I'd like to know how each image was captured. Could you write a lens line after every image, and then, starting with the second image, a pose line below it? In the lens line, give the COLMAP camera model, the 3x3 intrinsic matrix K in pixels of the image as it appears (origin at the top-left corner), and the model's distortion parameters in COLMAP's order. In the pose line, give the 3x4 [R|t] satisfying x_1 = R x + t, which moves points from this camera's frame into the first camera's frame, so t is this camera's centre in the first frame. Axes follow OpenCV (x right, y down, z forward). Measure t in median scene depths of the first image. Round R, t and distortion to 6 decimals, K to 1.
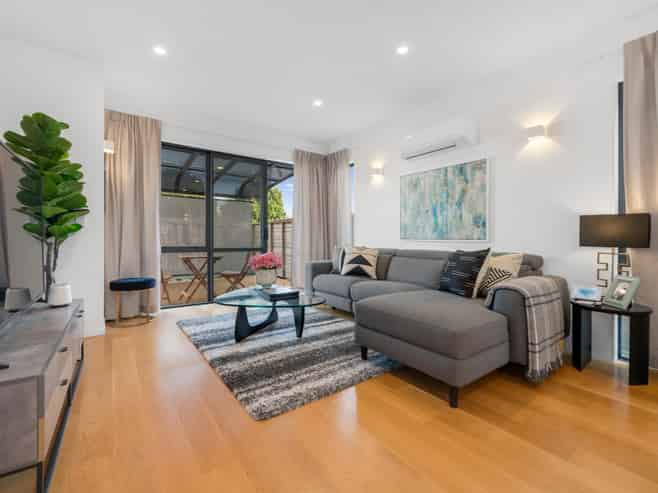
lens RADIAL K [[297.0, 0, 329.5], [0, 297.0, 236.1], [0, 0, 1]] dist [-0.001374, -0.000555]
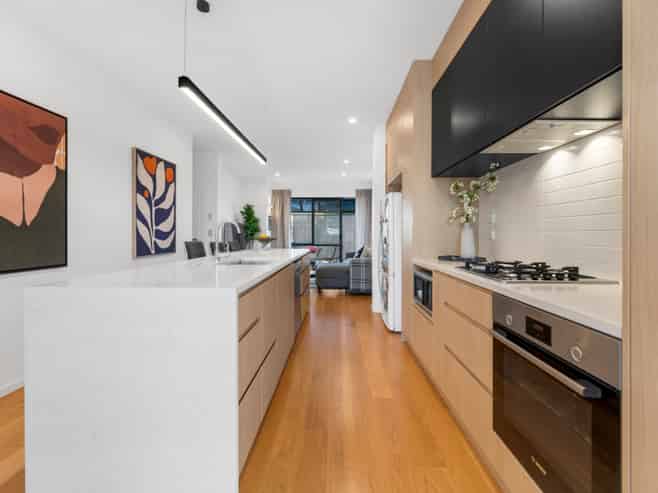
lens RADIAL K [[297.0, 0, 329.5], [0, 297.0, 236.1], [0, 0, 1]] dist [-0.001374, -0.000555]
pose [[0.807077, -0.010341, -0.590356, 1.051770], [0.012766, 0.999919, -0.000063, -0.014297], [0.590308, -0.007486, 0.807143, -0.712641]]
